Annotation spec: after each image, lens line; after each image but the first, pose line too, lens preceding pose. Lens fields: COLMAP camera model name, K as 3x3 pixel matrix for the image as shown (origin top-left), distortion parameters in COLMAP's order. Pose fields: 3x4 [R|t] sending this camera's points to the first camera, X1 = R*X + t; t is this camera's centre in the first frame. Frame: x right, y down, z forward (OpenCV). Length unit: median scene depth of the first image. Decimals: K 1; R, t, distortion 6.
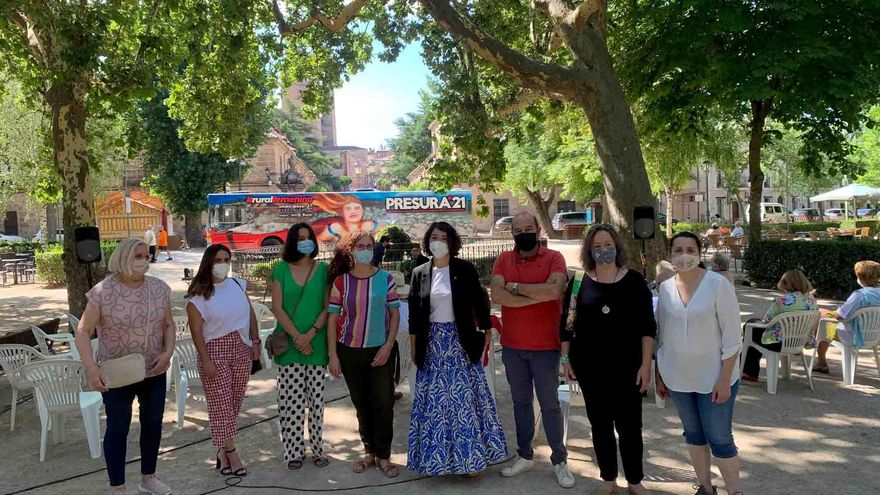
lens RADIAL K [[673.7, 0, 442.1], [0, 673.7, 250.1], [0, 0, 1]] dist [0.024728, -0.000526]
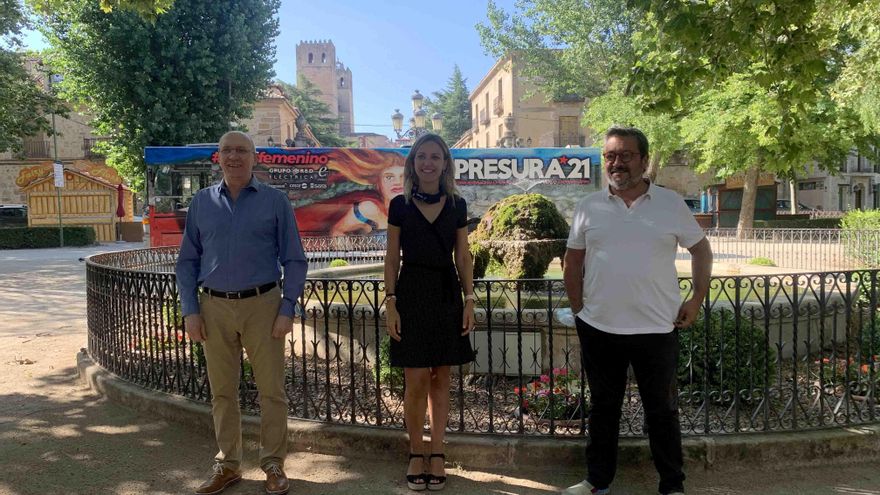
lens RADIAL K [[673.7, 0, 439.0], [0, 673.7, 250.5], [0, 0, 1]] dist [0.024728, -0.000526]
pose [[0.999568, 0.015054, -0.025247, -0.079702], [-0.014828, 0.999848, 0.009121, -0.003852], [0.025381, -0.008743, 0.999640, 0.415817]]
